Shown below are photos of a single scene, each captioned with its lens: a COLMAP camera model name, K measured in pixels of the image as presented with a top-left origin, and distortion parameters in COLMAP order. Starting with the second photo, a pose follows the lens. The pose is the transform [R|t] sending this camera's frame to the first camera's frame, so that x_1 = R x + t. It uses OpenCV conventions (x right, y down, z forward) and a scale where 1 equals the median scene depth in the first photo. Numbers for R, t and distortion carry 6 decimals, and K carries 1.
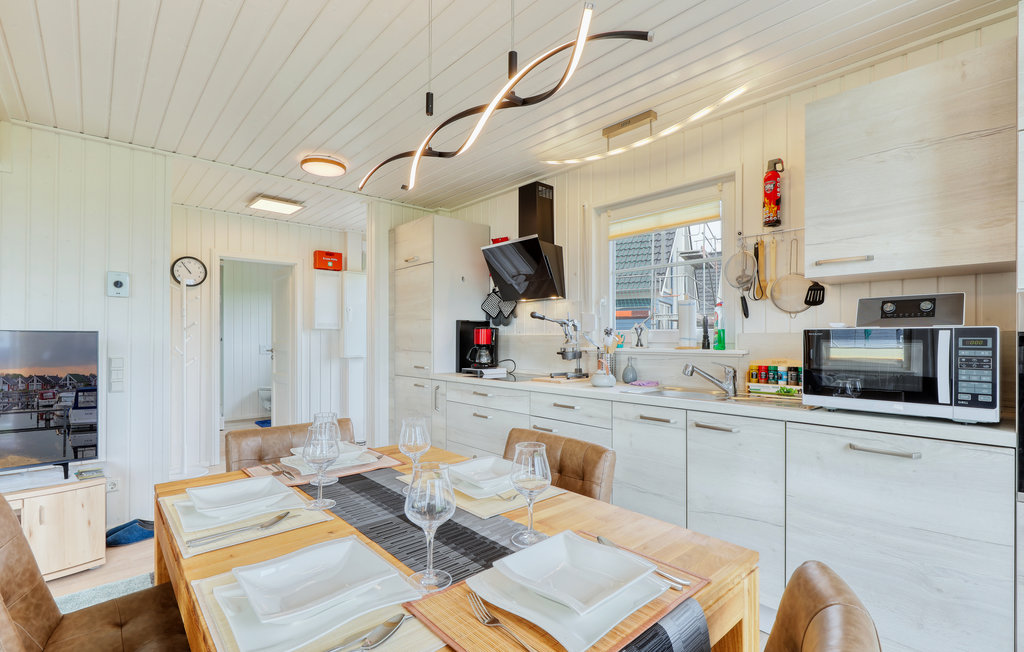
lens RADIAL K [[465.0, 0, 516.8], [0, 465.0, 320.4], [0, 0, 1]] dist [0.001928, 0.000481]
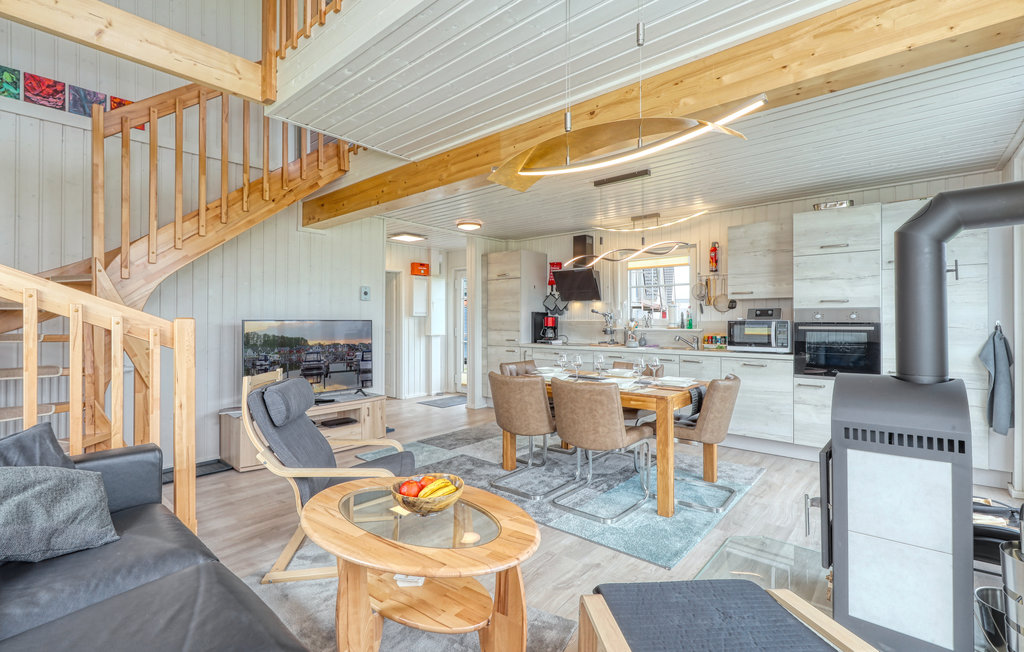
lens RADIAL K [[434.5, 0, 513.1], [0, 434.5, 296.5], [0, 0, 1]] dist [-0.000173, 0.000058]
pose [[0.995486, 0.003852, 0.094832, -0.490841], [-0.002570, 0.999904, -0.013638, -0.048369], [-0.094876, 0.013333, 0.995400, -0.792717]]
